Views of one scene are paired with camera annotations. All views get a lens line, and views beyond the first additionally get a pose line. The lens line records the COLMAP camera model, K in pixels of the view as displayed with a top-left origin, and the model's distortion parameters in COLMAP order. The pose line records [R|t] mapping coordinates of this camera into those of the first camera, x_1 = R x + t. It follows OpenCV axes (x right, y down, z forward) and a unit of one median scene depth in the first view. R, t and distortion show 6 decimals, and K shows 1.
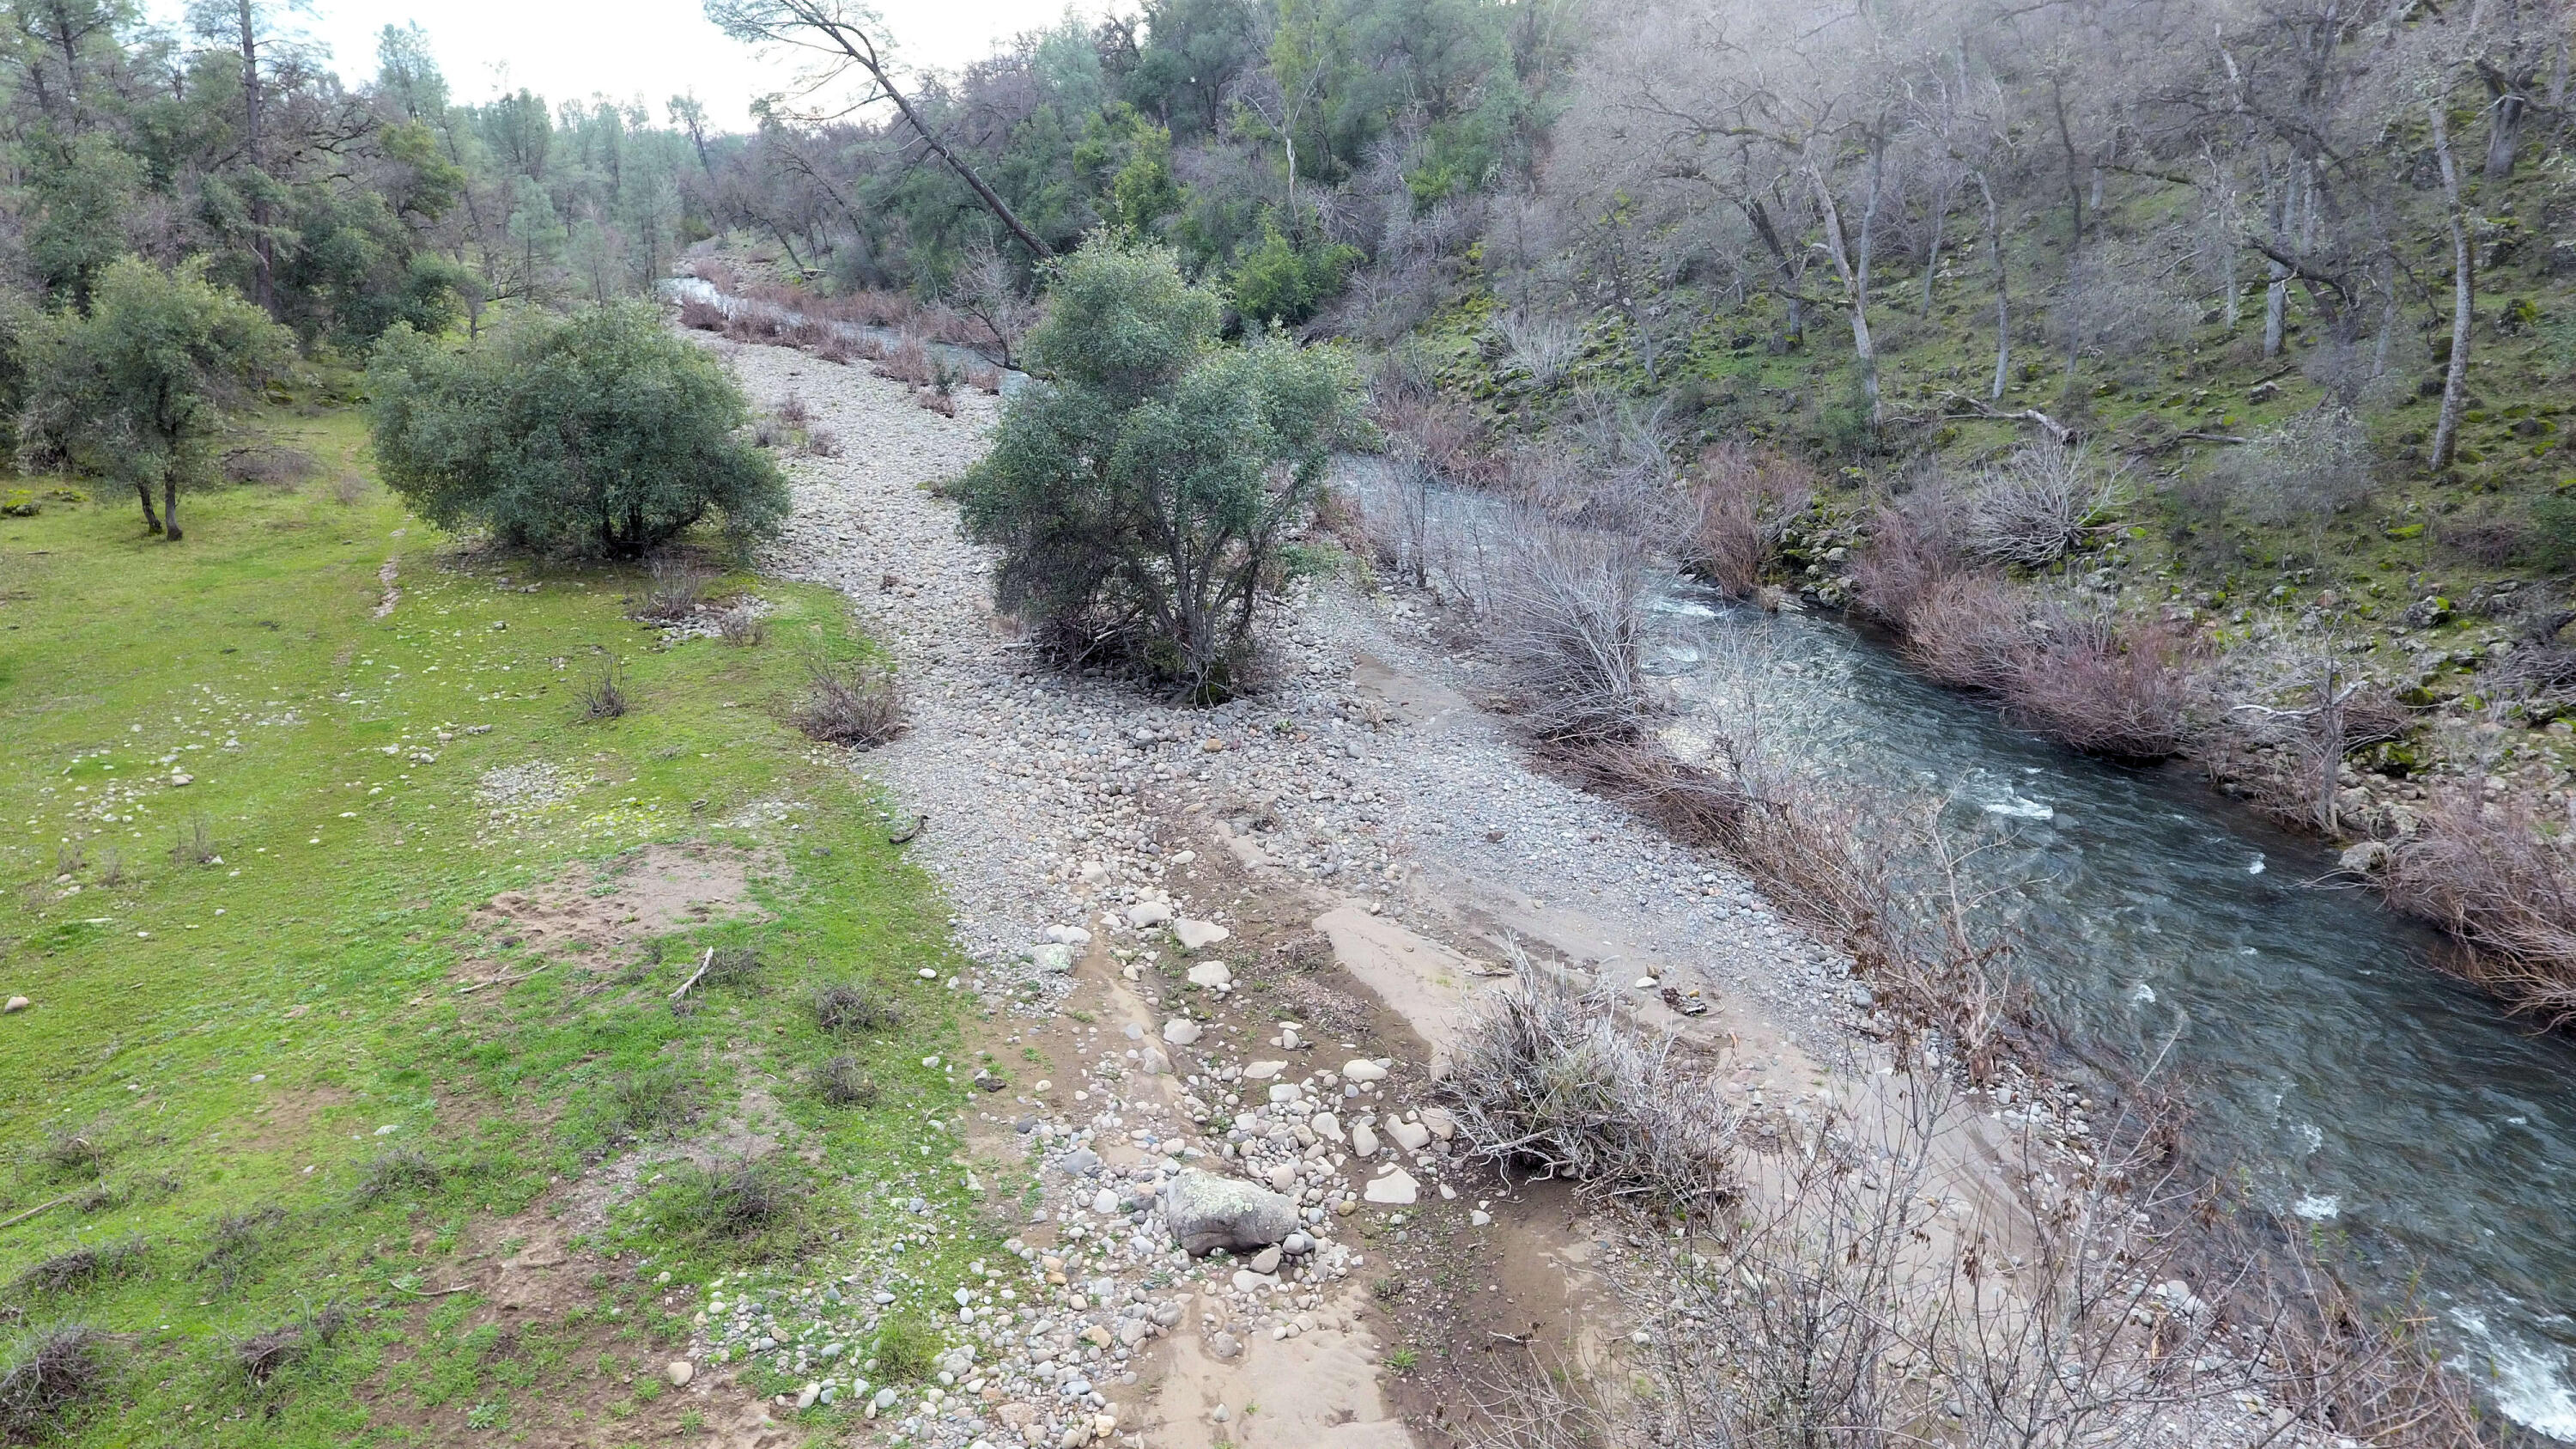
lens RADIAL K [[1502.7, 0, 1300.5], [0, 1502.7, 732.4], [0, 0, 1]] dist [0.002546, -0.002386]
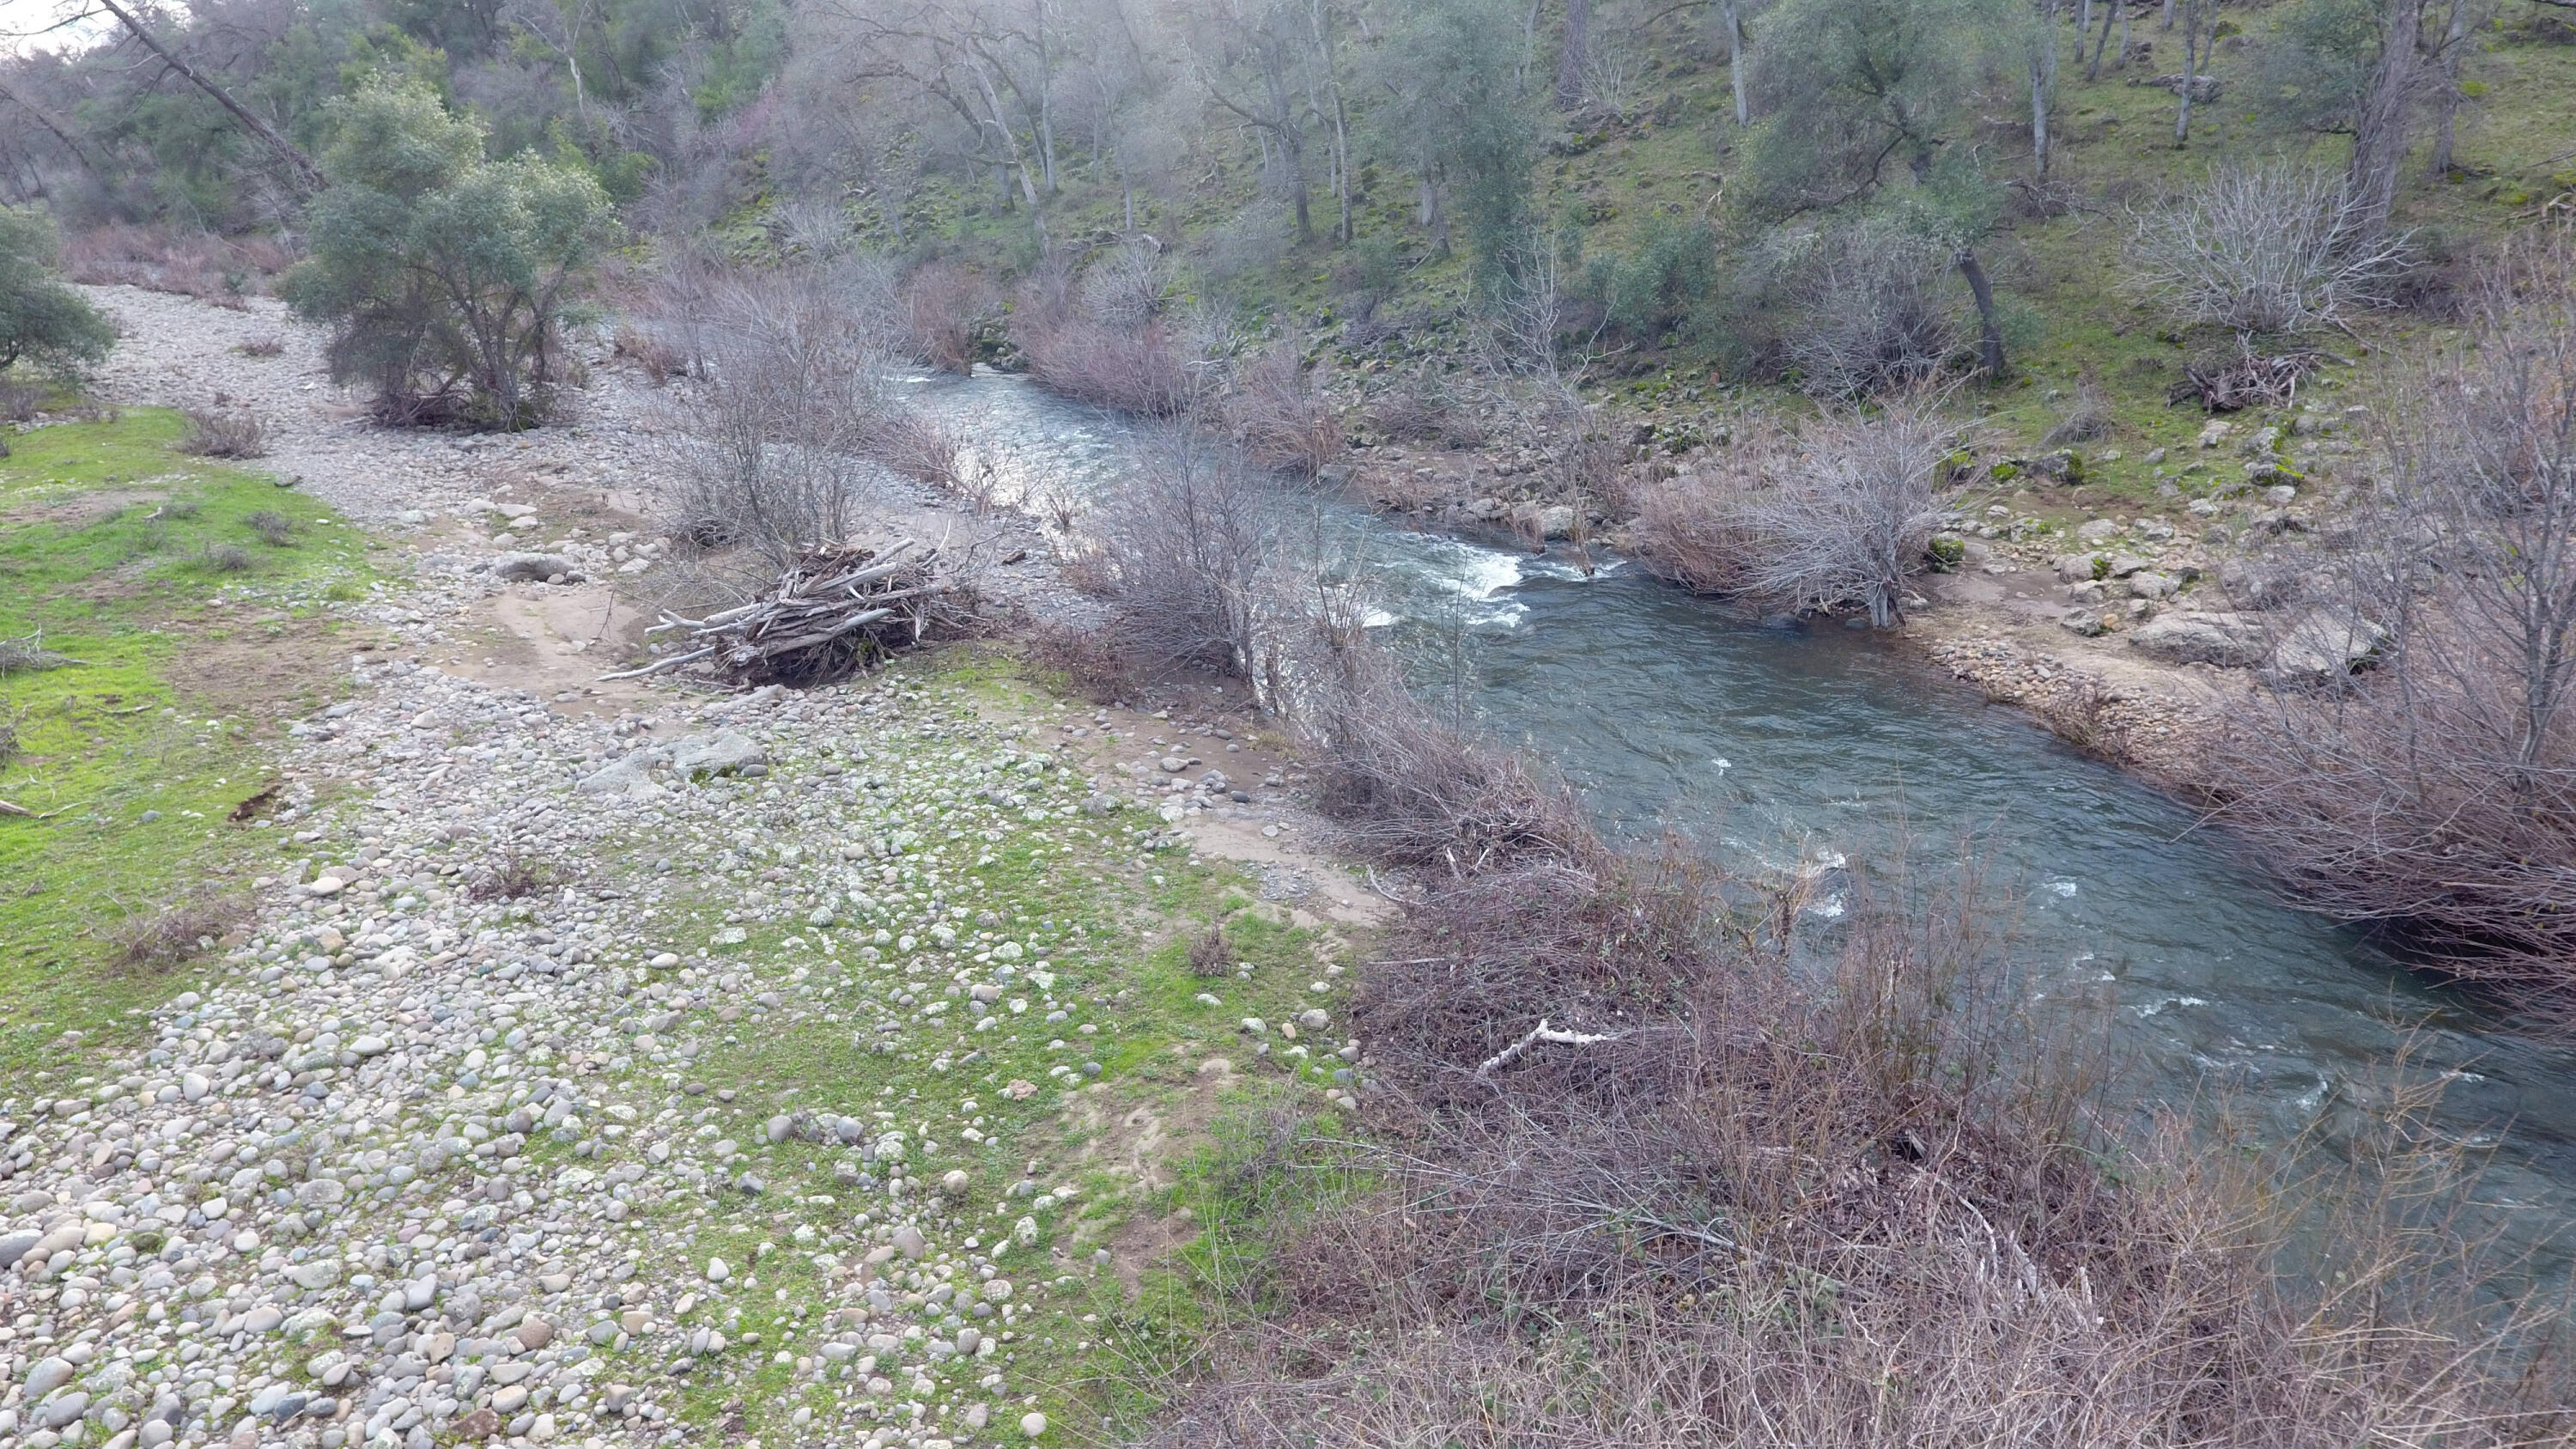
lens RADIAL K [[1502.7, 0, 1283.0], [0, 1502.7, 708.6], [0, 0, 1]] dist [0.002546, -0.002386]
pose [[0.926004, -0.142172, 0.349720, 0.040748], [0.136289, 0.989799, 0.041512, 0.162197], [-0.352054, 0.009223, 0.935934, -0.319101]]
